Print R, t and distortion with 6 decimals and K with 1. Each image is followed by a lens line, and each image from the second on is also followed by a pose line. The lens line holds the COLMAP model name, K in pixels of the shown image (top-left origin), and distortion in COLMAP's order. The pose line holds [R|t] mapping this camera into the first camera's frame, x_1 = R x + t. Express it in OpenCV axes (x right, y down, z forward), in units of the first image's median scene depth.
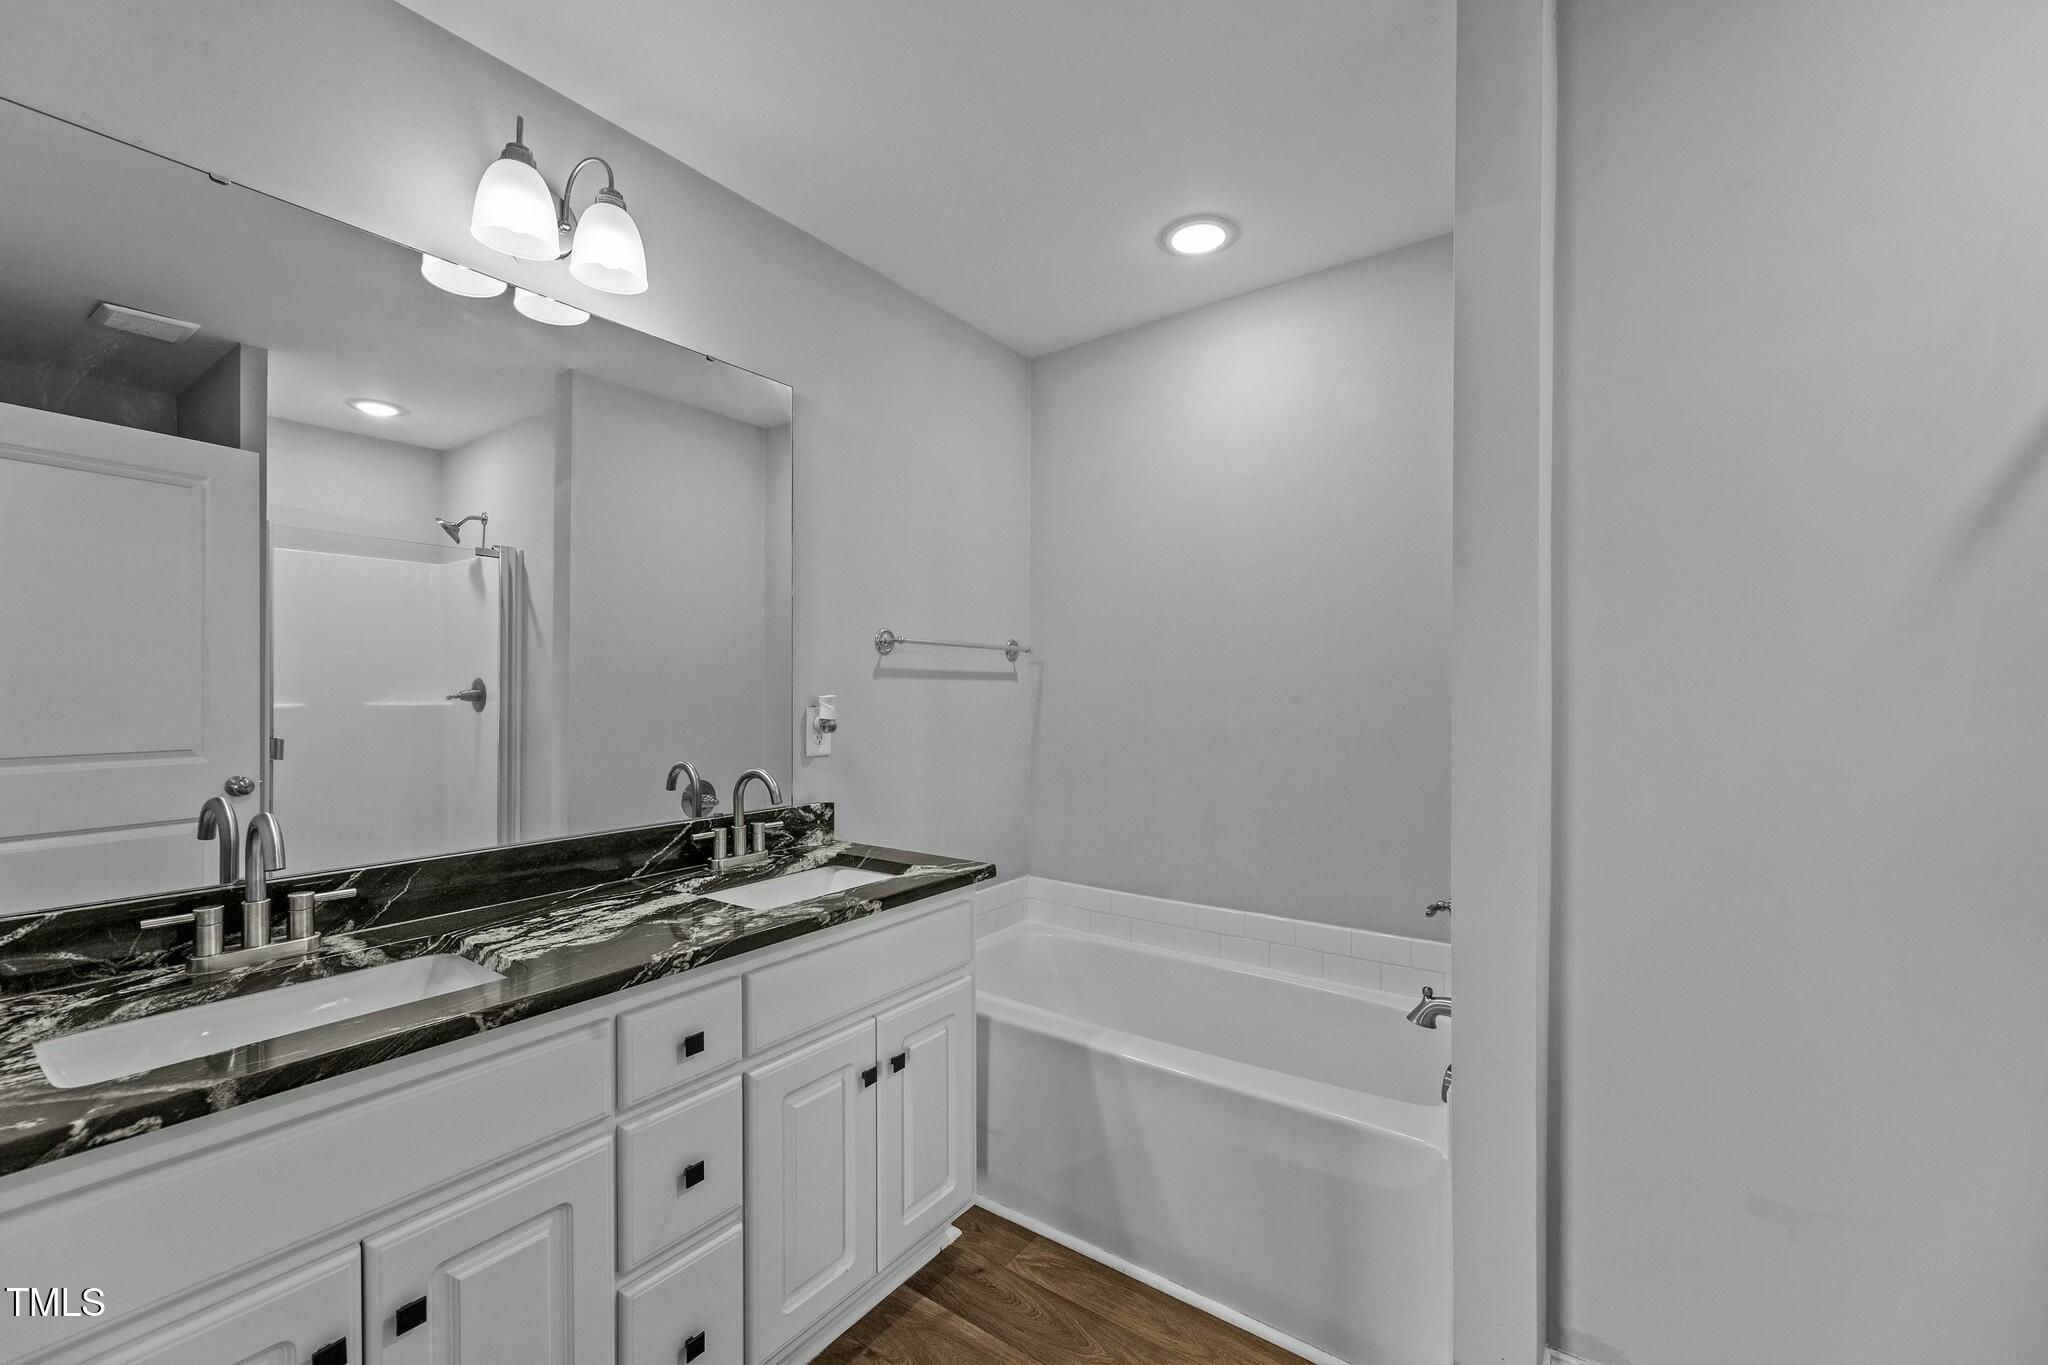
lens RADIAL K [[814.5, 0, 1024.9], [0, 814.5, 679.1], [0, 0, 1]] dist [-0.006354, 0.000491]
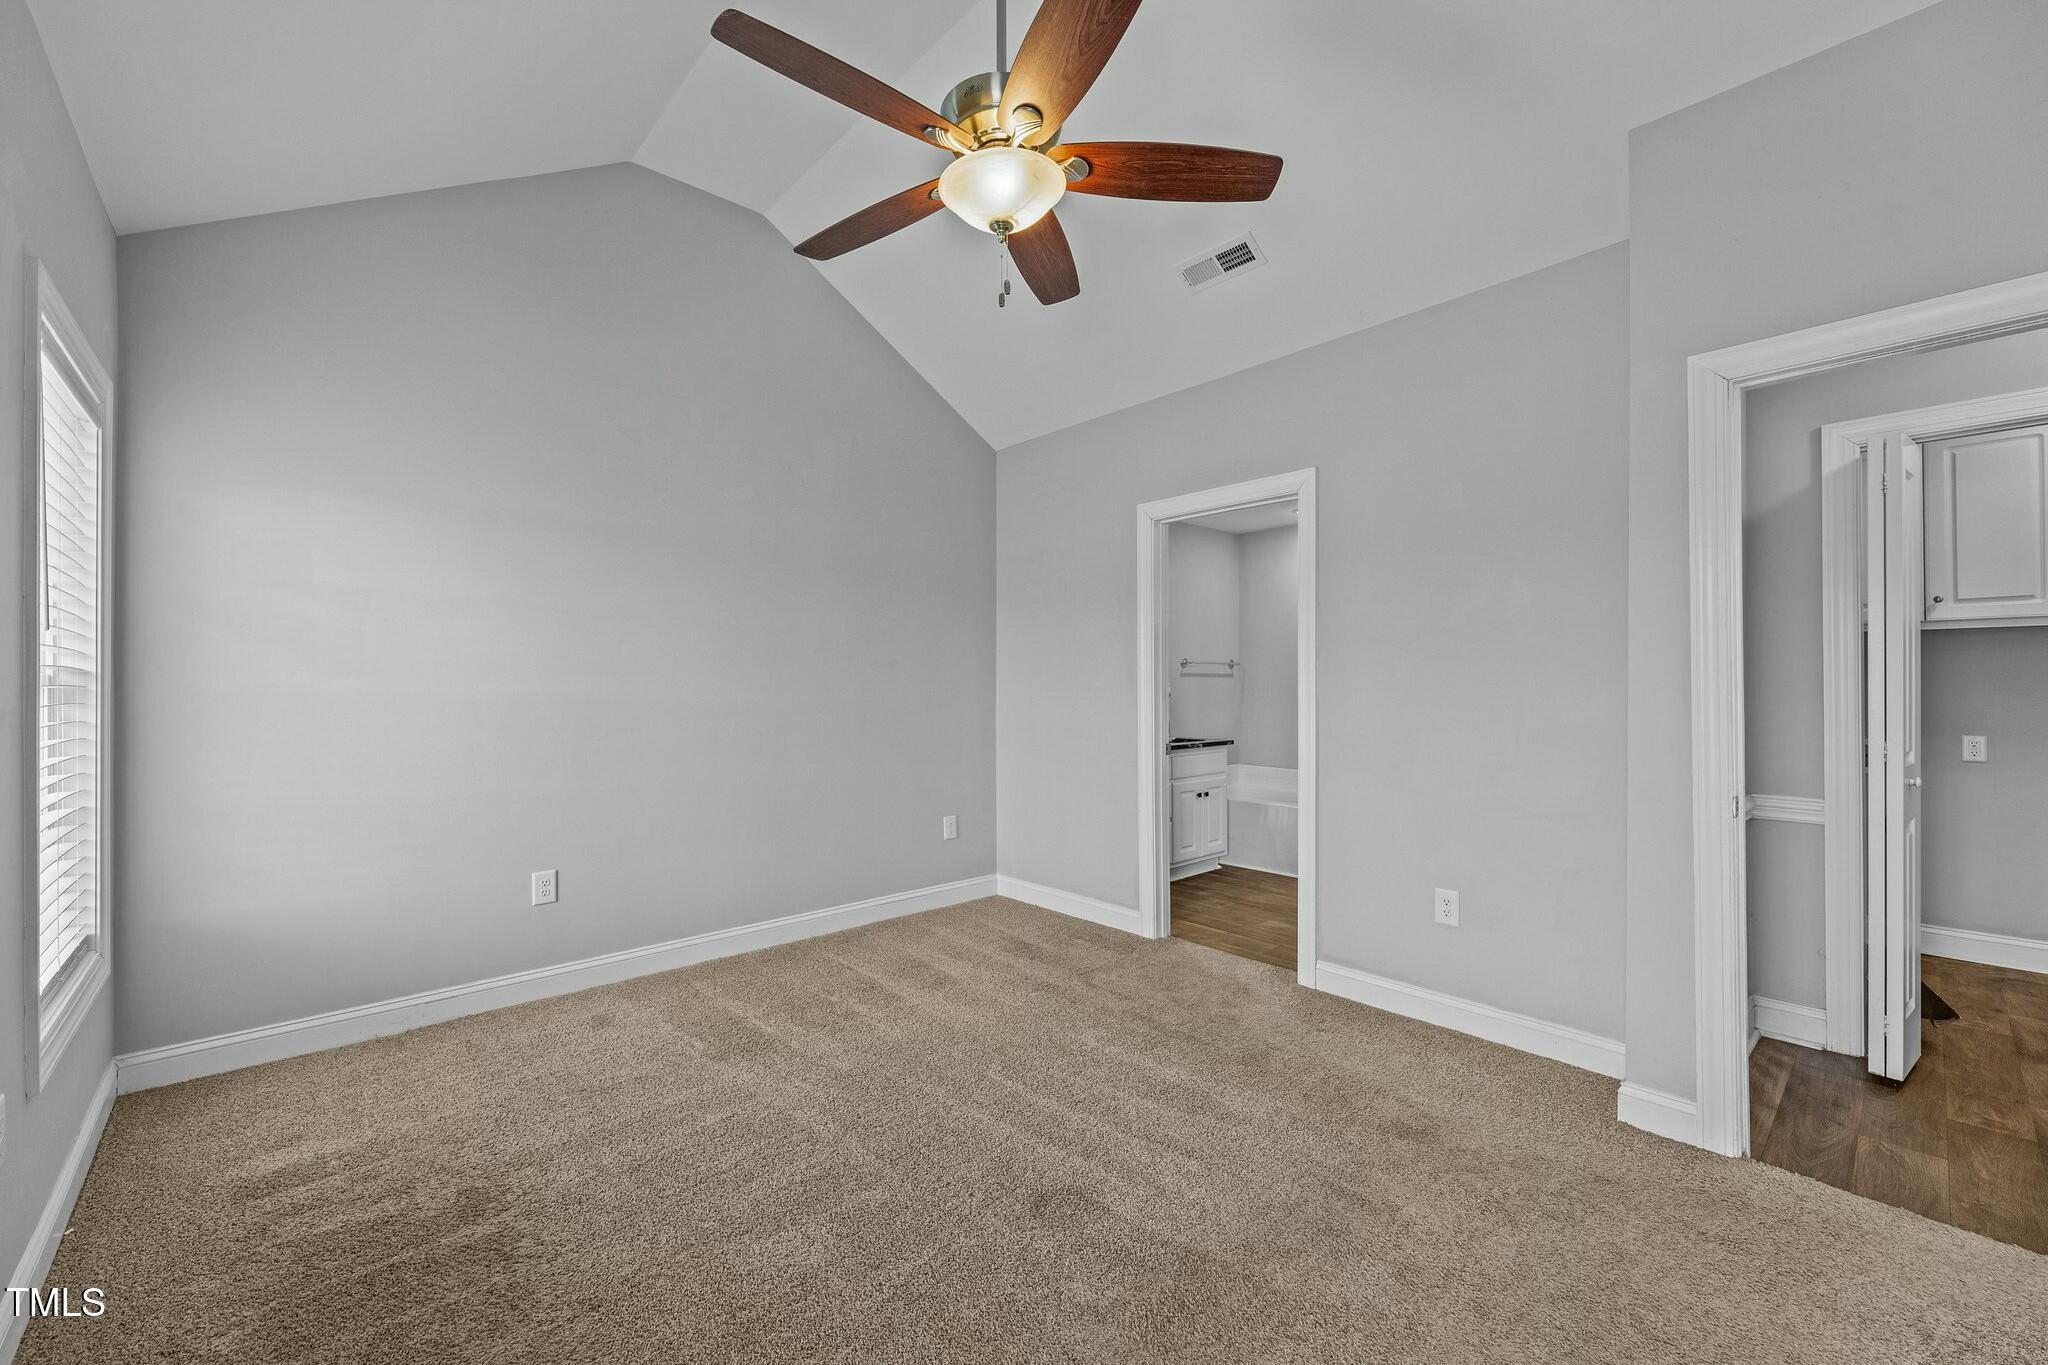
lens RADIAL K [[814.5, 0, 1024.5], [0, 814.5, 682.5], [0, 0, 1]] dist [-0.006354, 0.000491]
pose [[0.978998, -0.001395, -0.203866, -0.132776], [0.004836, 0.999854, 0.016385, -0.026826], [0.203813, -0.017027, 0.978862, -1.539682]]
